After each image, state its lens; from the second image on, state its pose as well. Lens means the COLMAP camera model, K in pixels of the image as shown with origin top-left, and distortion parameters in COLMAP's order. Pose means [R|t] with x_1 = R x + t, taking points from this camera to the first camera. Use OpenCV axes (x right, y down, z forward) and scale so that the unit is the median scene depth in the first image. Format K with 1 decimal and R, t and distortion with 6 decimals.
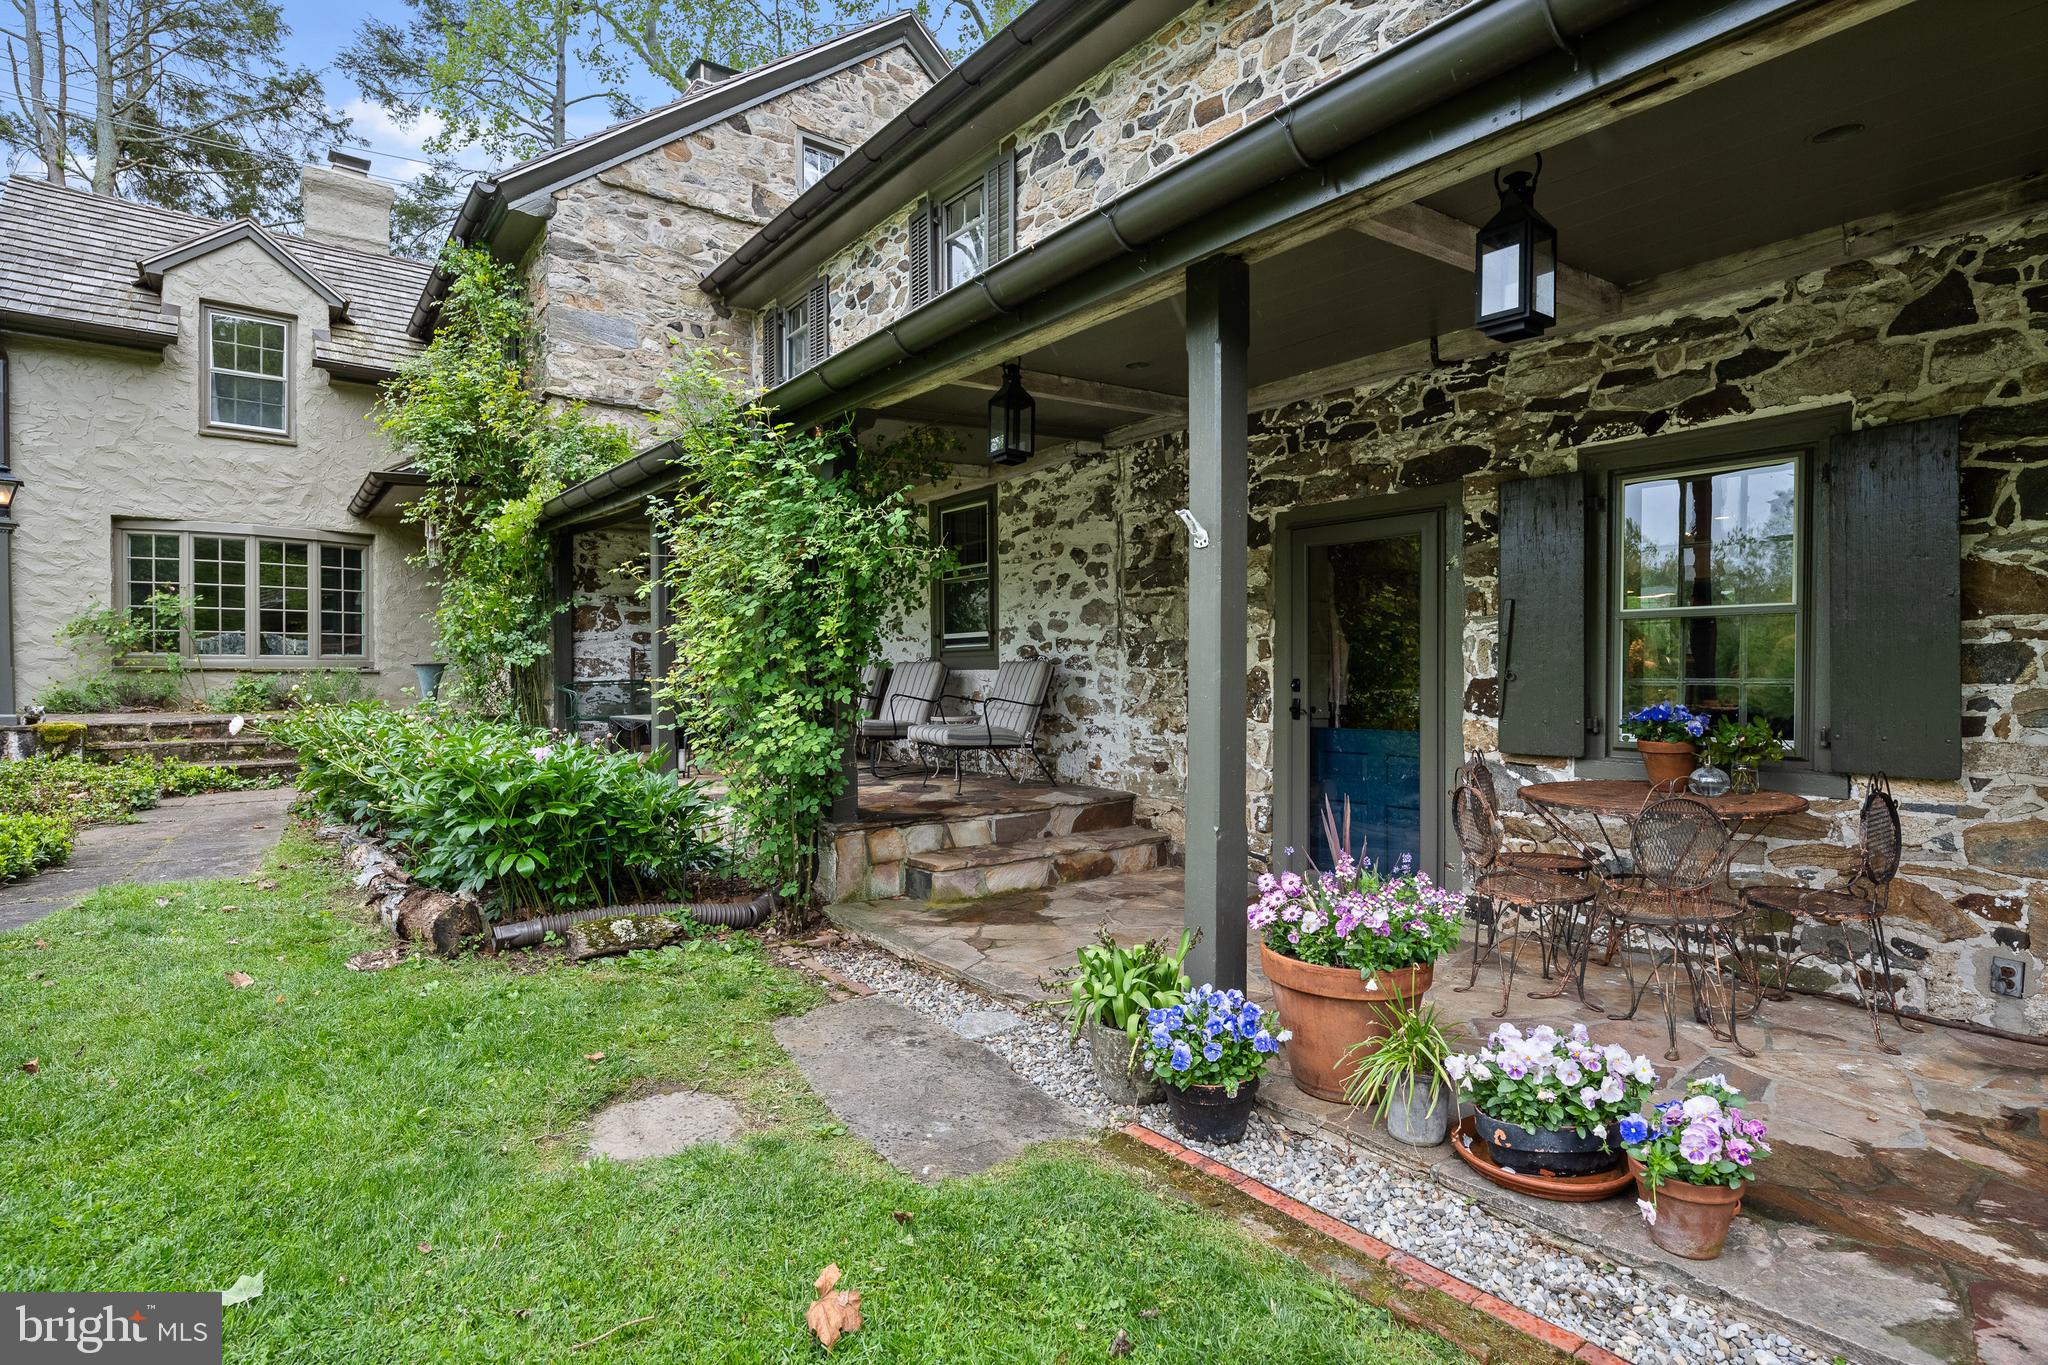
lens RADIAL K [[1072.9, 0, 1037.3], [0, 1072.9, 685.5], [0, 0, 1]] dist [-0.002137, -0.001110]
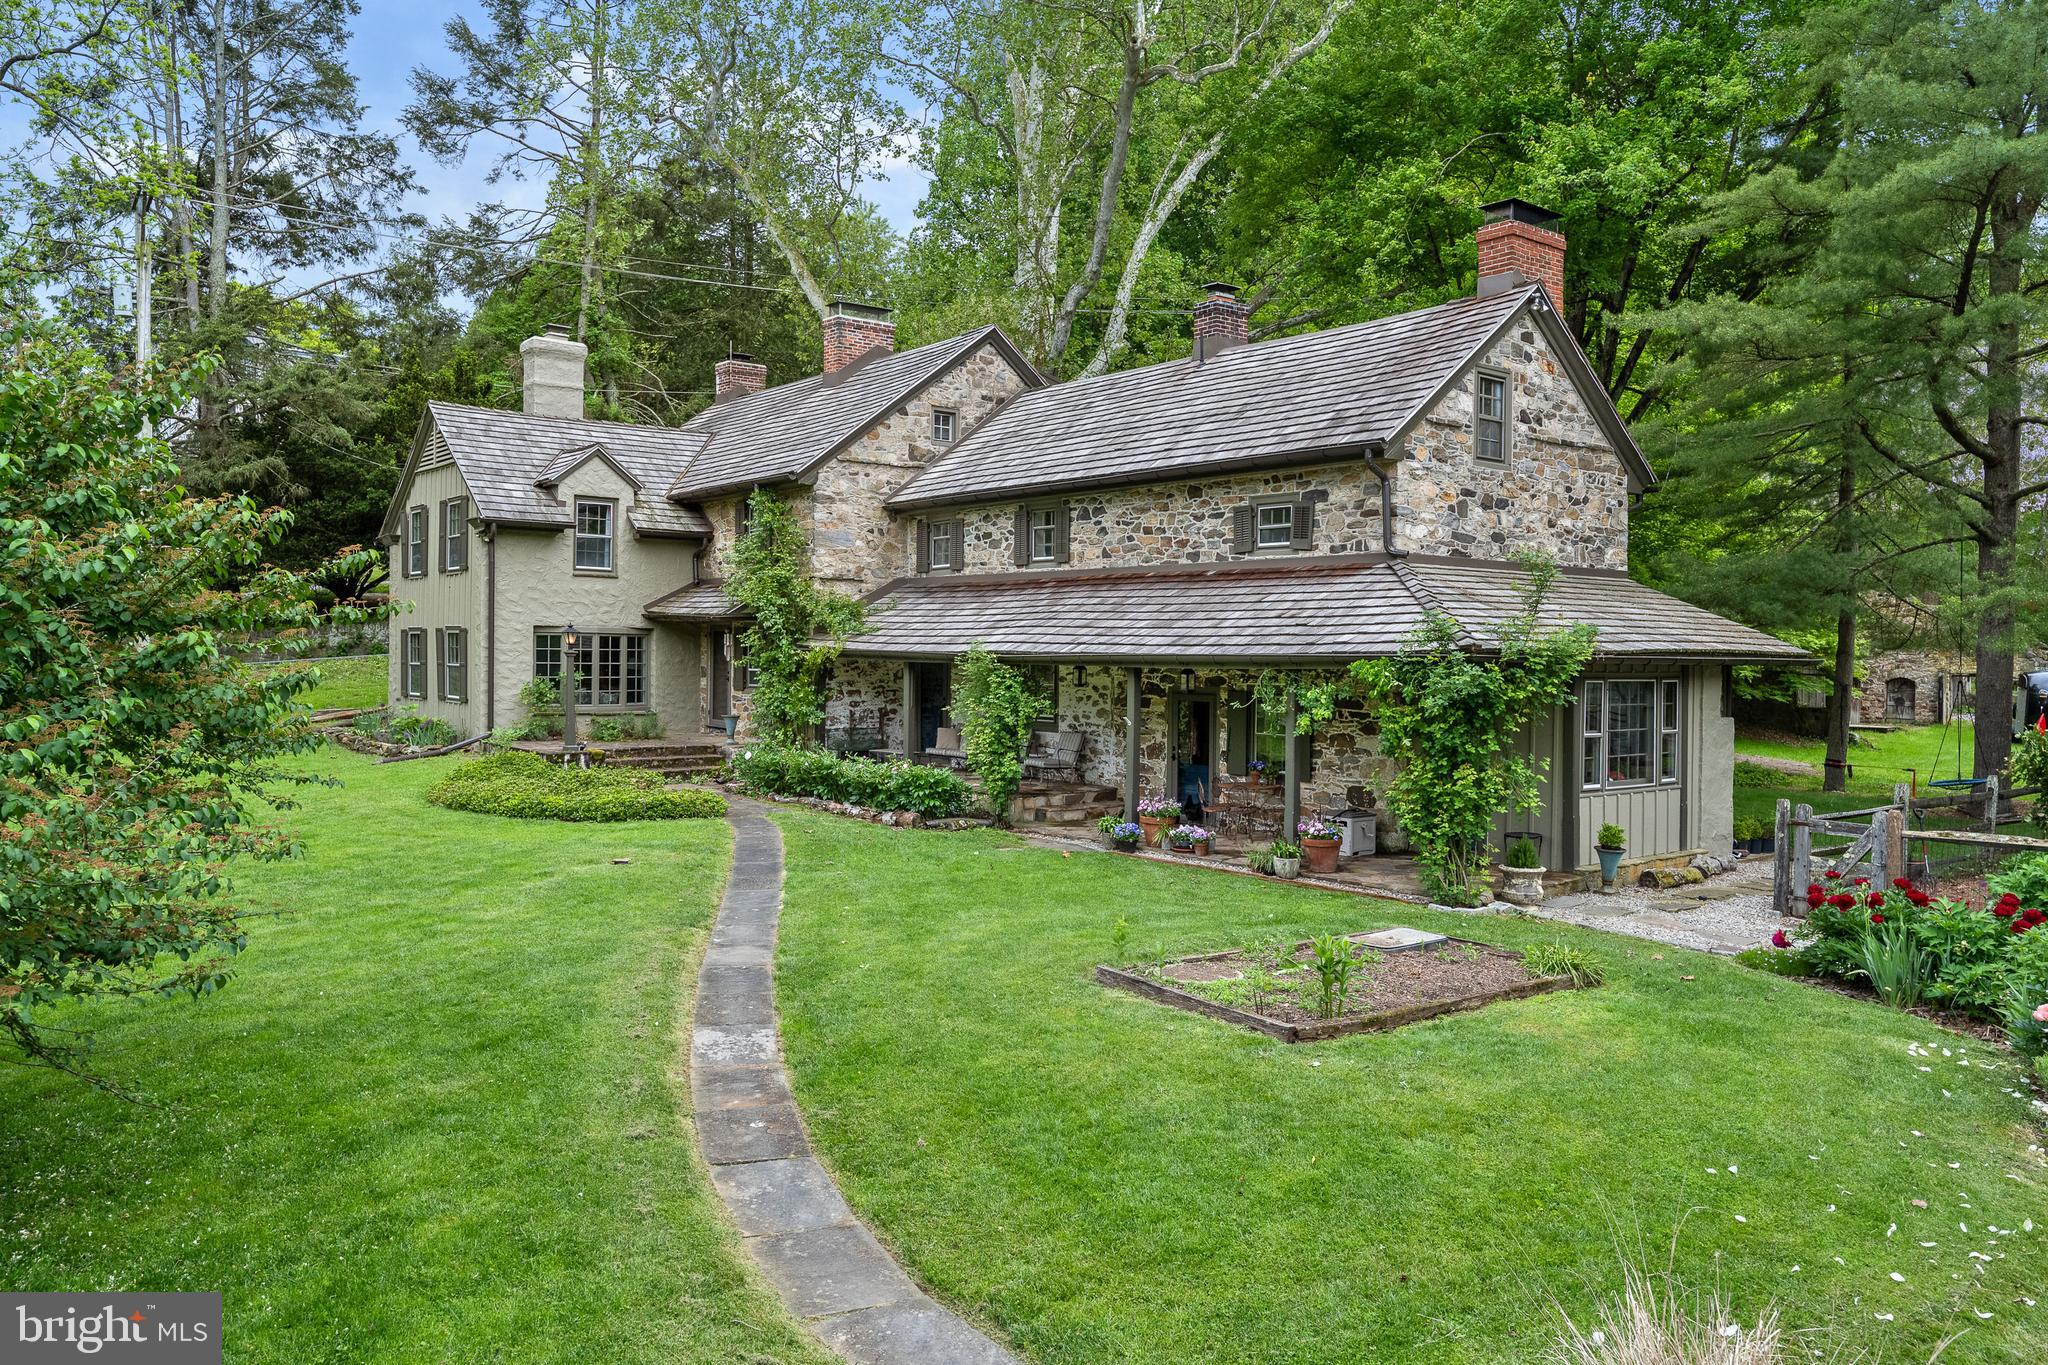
lens RADIAL K [[1639.3, 0, 1022.6], [0, 1639.3, 673.5], [0, 0, 1]] dist [-0.006153, 0.000164]
pose [[0.999836, 0.011657, 0.013837, -0.123575], [-0.011817, 0.999864, 0.011540, -0.137525], [-0.013700, -0.011702, 0.999838, -1.875523]]
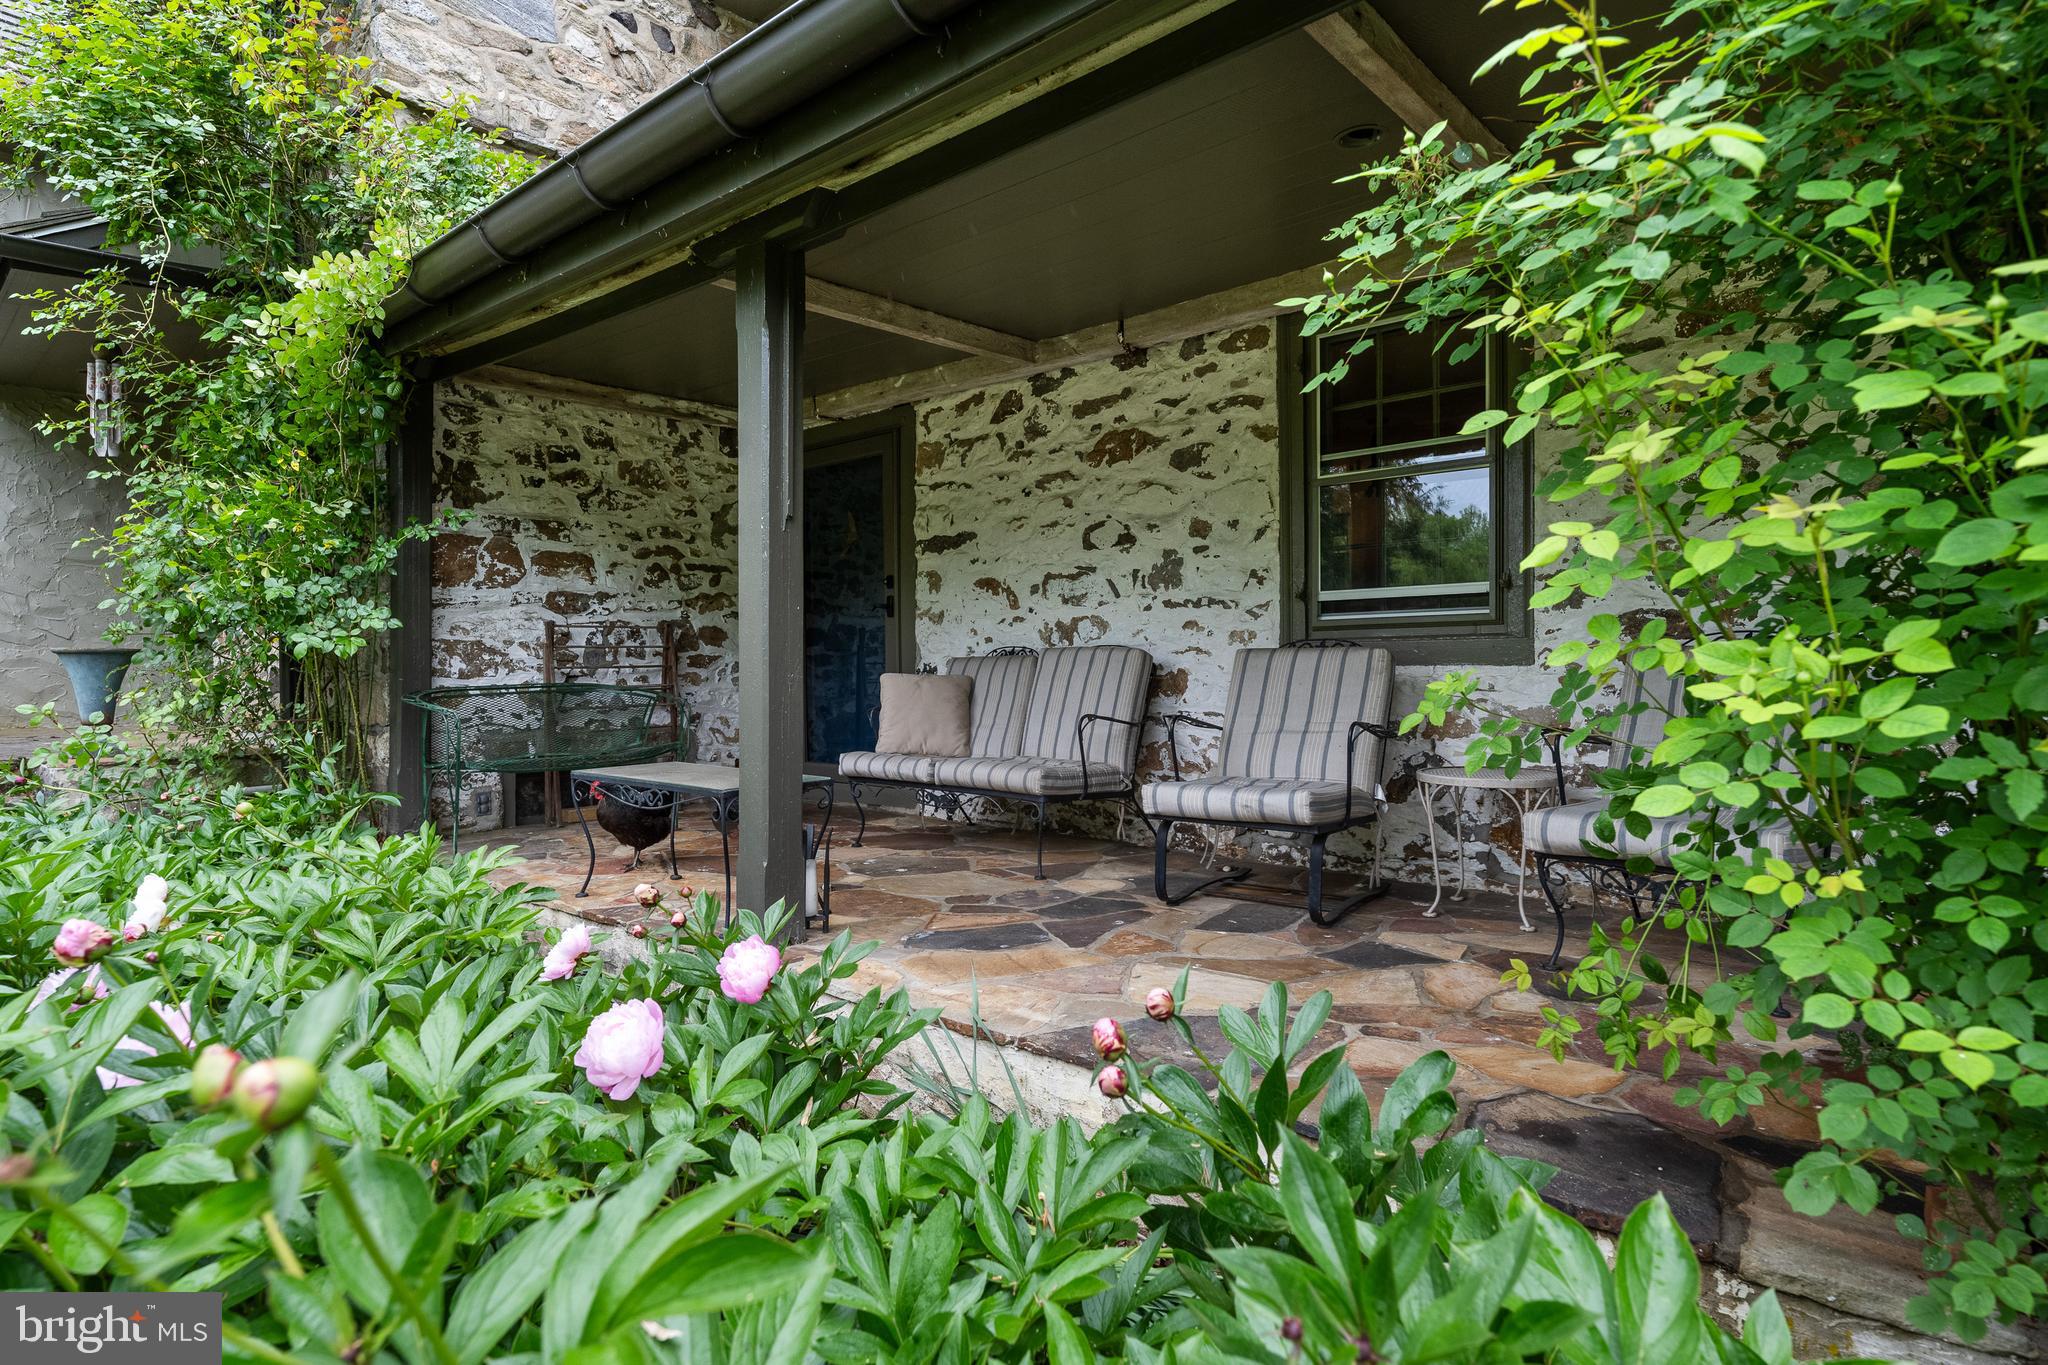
lens RADIAL K [[1072.9, 0, 1015.0], [0, 1072.9, 680.4], [0, 0, 1]] dist [-0.002137, -0.001110]
pose [[0.981234, -0.000534, 0.192818, -0.264450], [0.000954, 0.999997, -0.002082, -0.005651], [-0.192817, 0.002227, 0.981232, 0.466488]]
